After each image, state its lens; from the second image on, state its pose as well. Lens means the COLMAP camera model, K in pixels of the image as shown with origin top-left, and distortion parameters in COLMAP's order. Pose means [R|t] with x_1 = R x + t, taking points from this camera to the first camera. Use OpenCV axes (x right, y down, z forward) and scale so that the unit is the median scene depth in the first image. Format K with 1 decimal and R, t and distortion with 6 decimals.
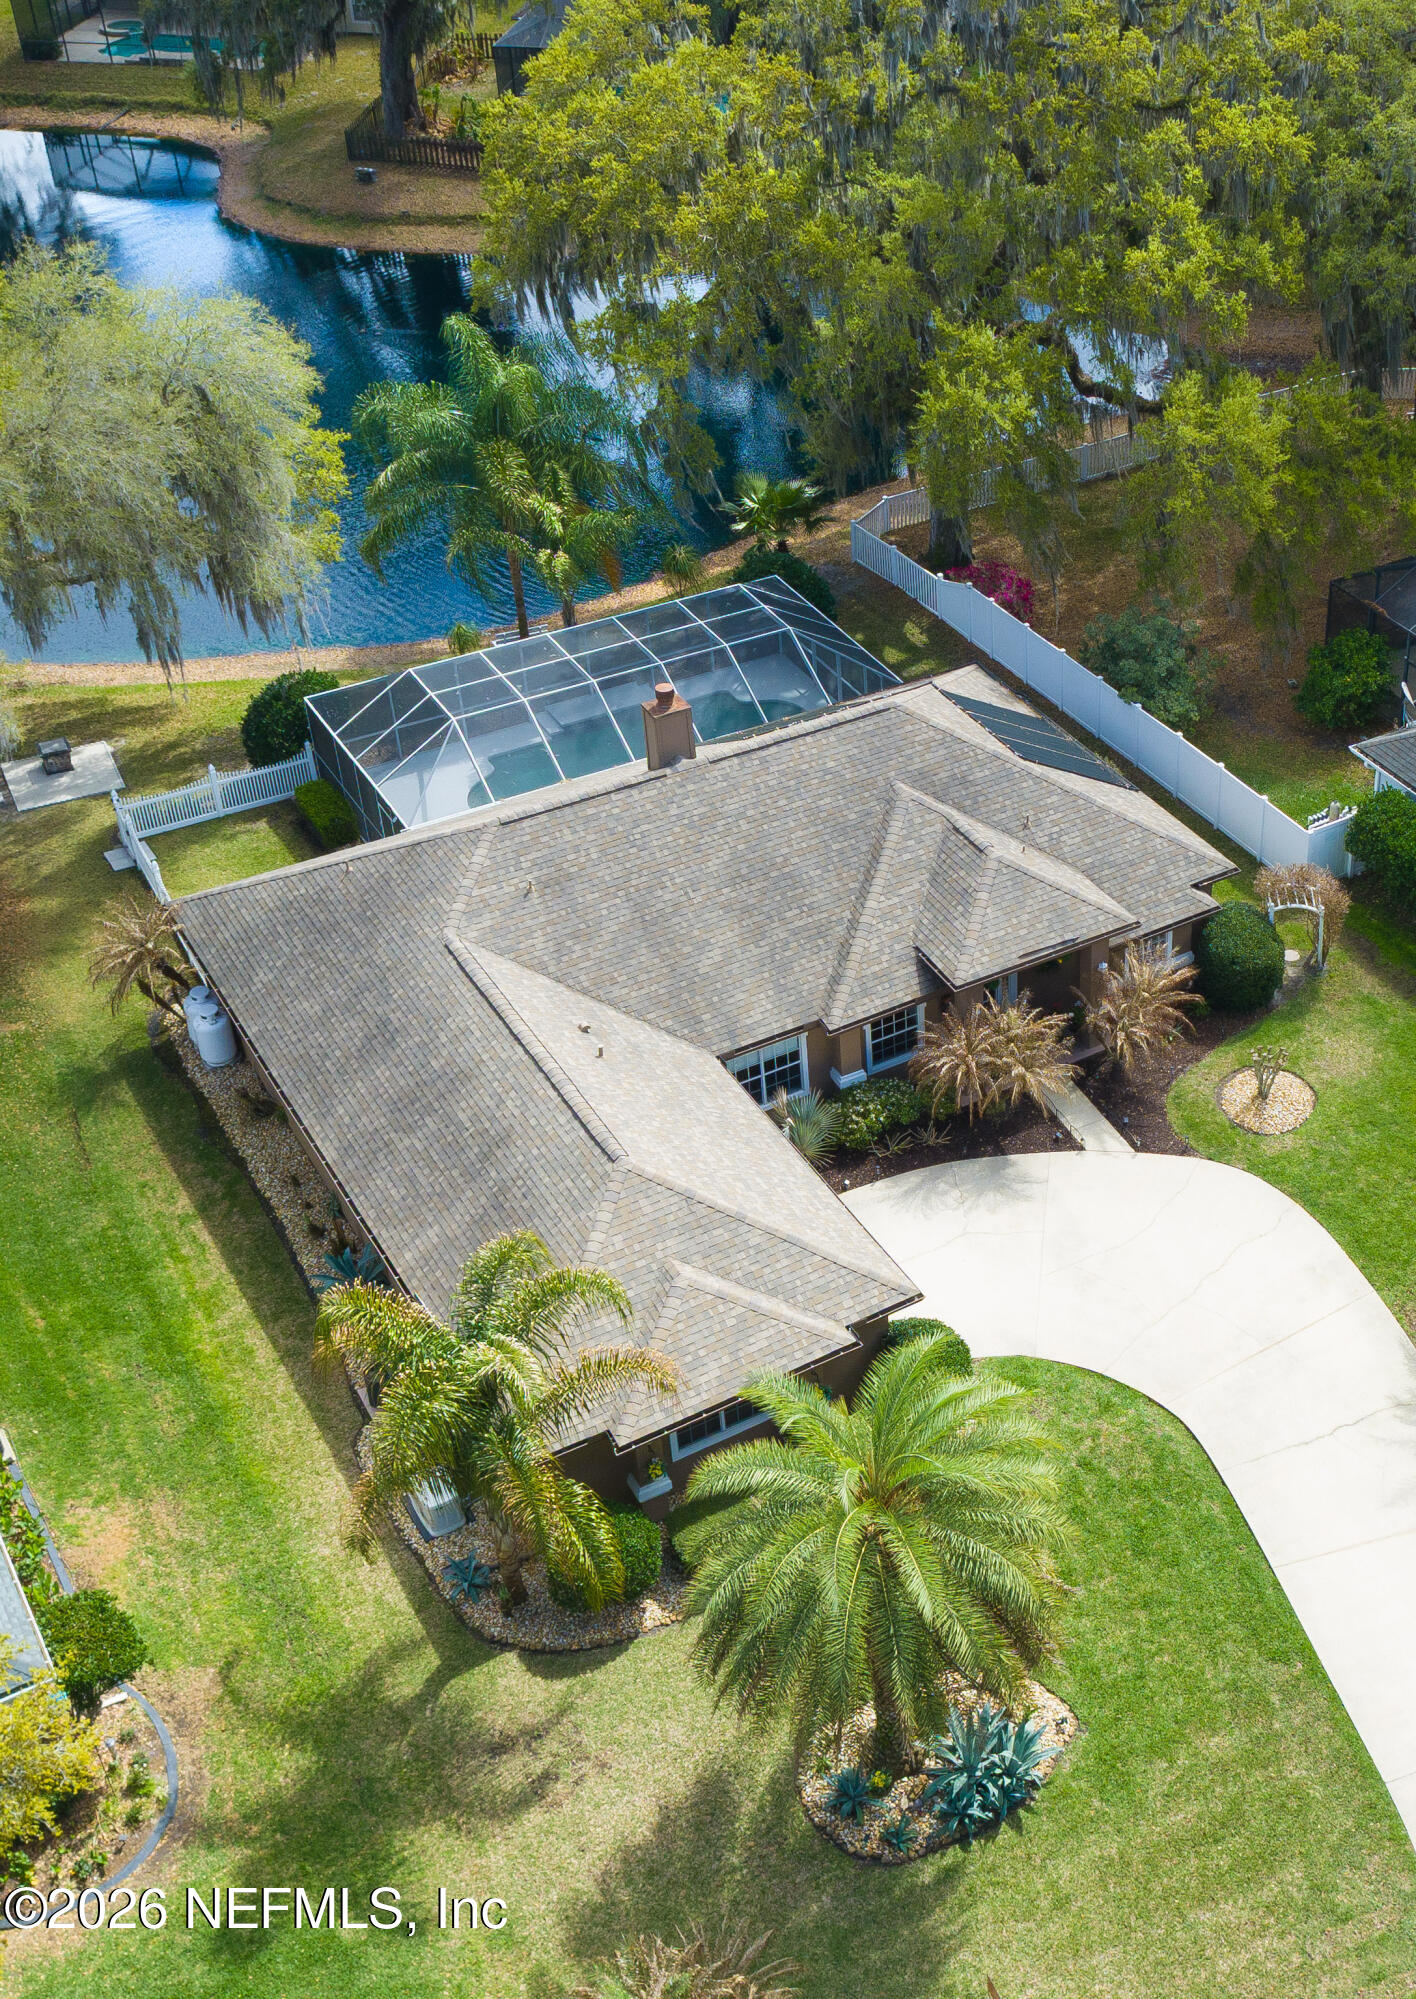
lens RADIAL K [[2259.8, 0, 708.0], [0, 2259.8, 999.5], [0, 0, 1]] dist [-0.002208, -0.014138]
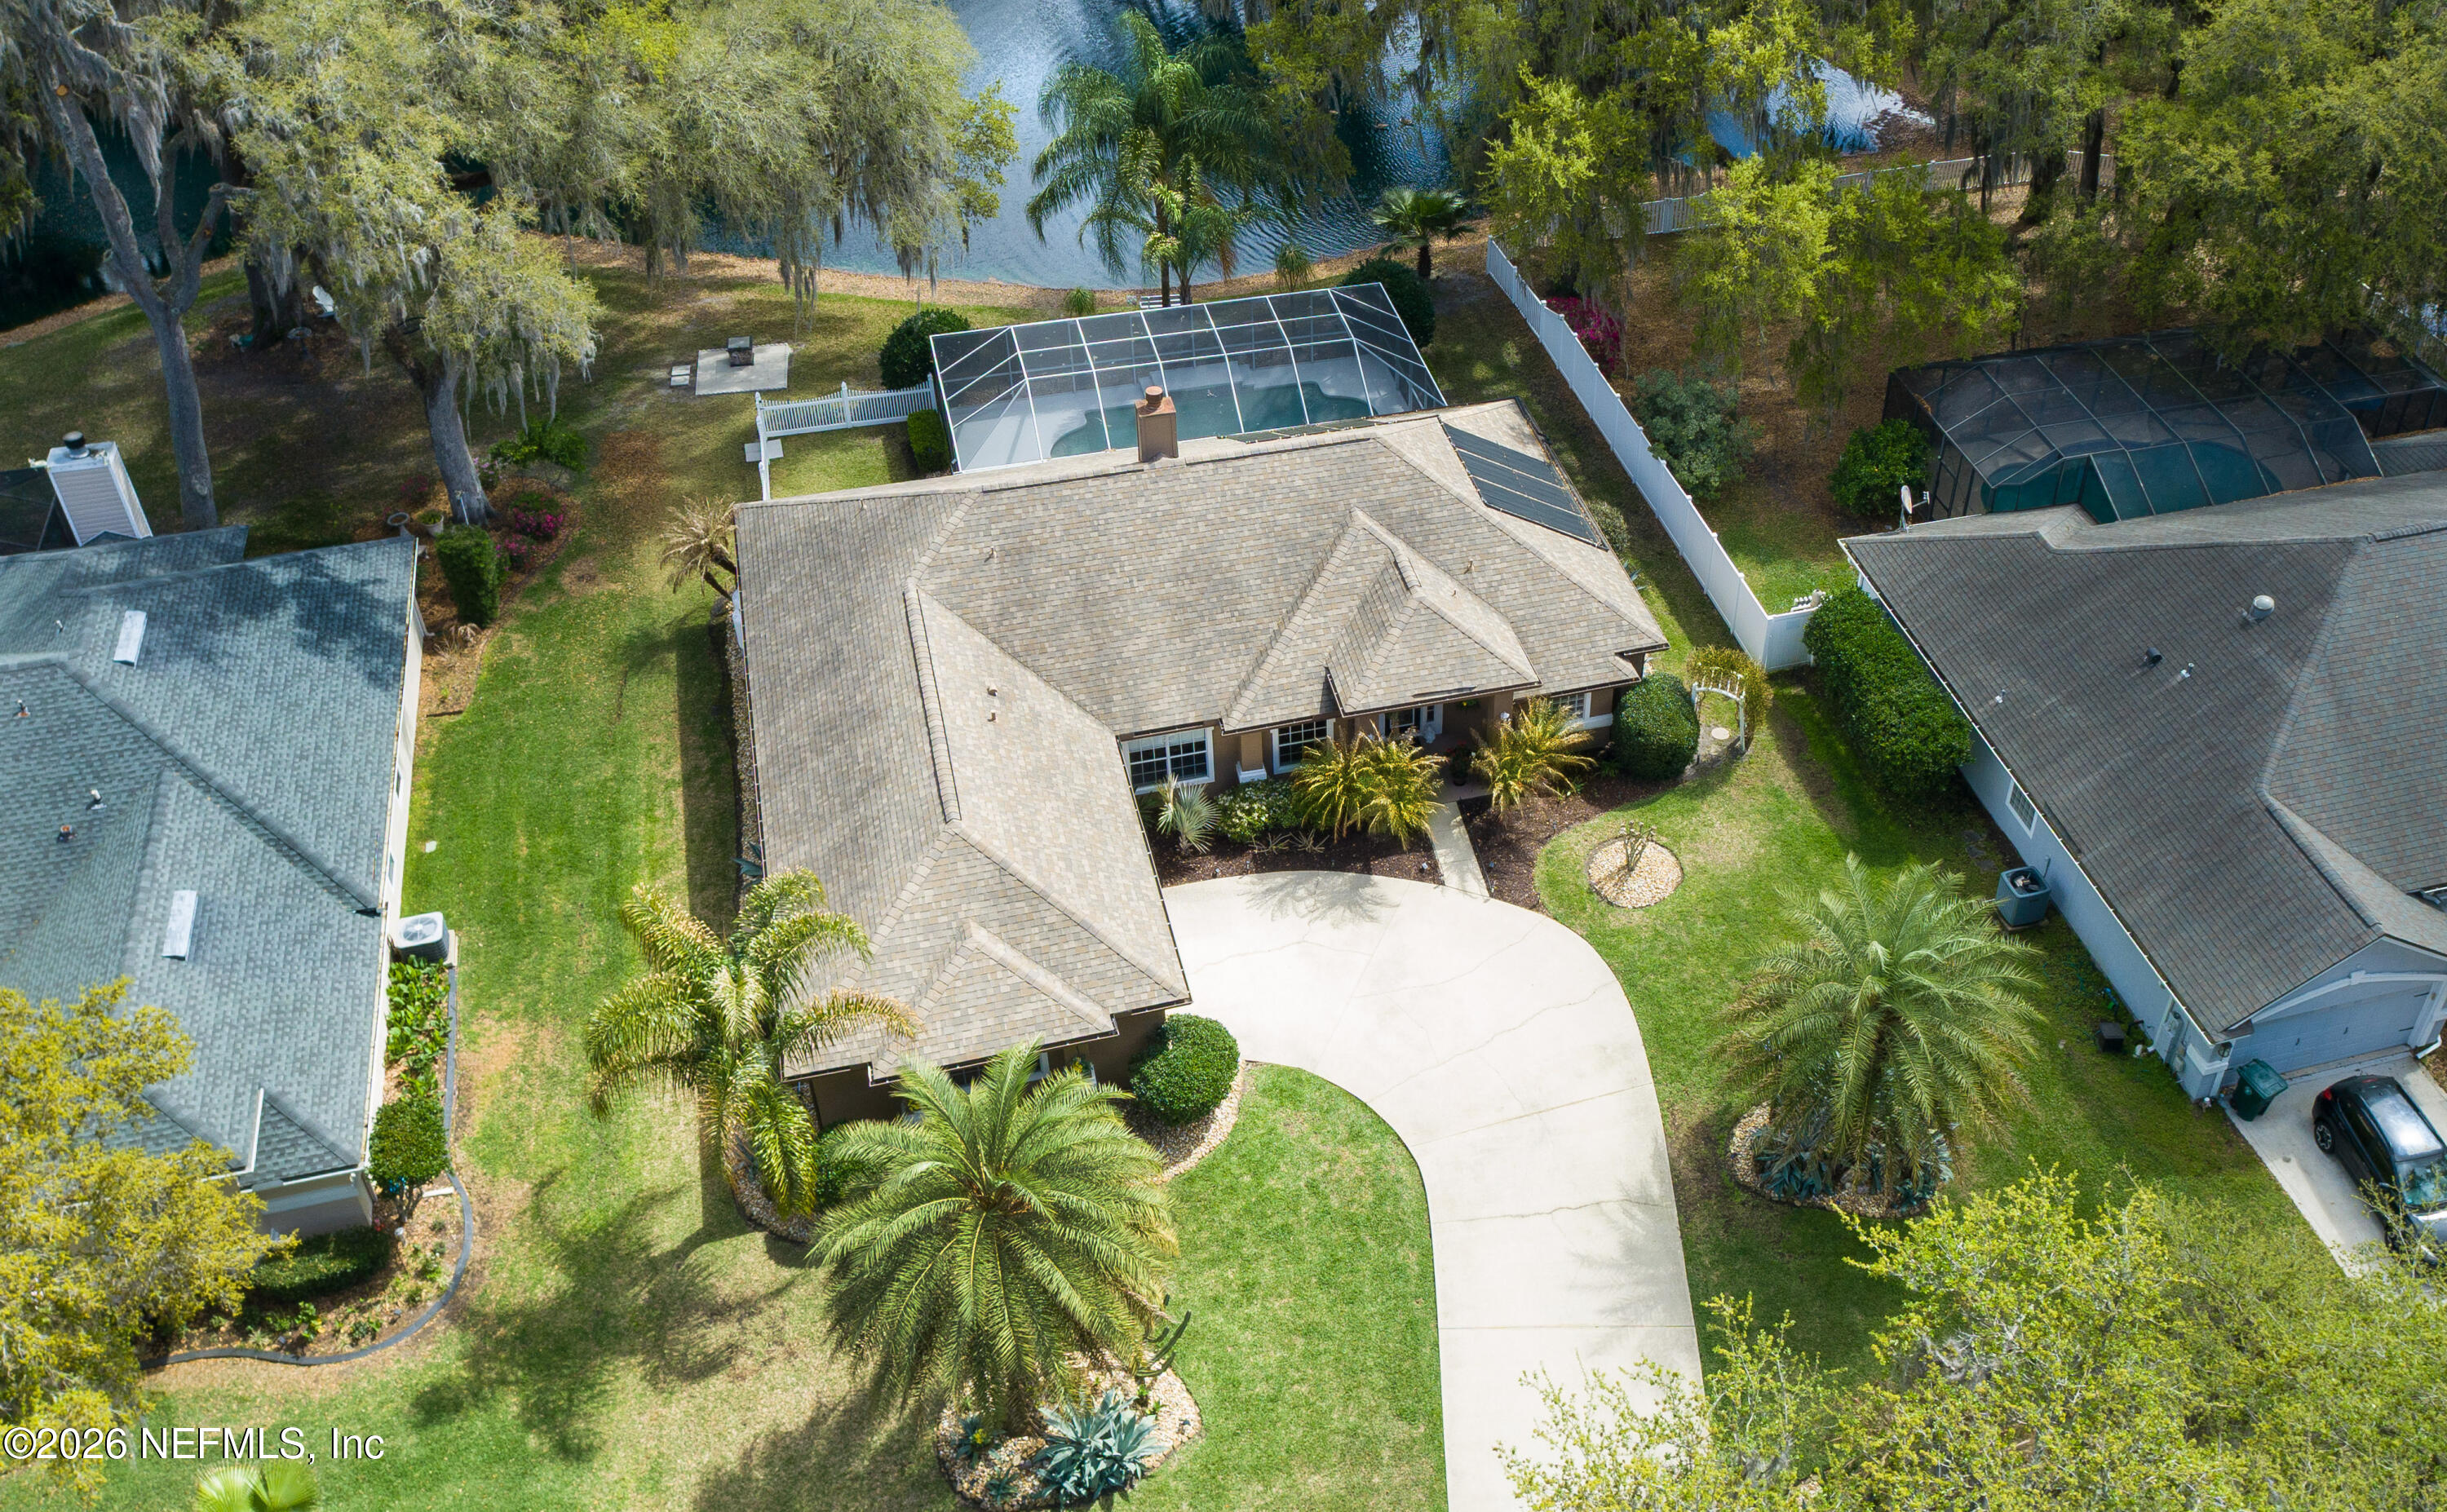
lens RADIAL K [[2020.3, 0, 1222.8], [0, 2020.3, 618.9], [0, 0, 1]] dist [-0.005853, -0.000379]
pose [[0.960938, 0.176181, -0.213446, 0.243816], [-0.168084, 0.984200, 0.055653, -0.090506], [0.219878, -0.017602, 0.975368, 0.053202]]
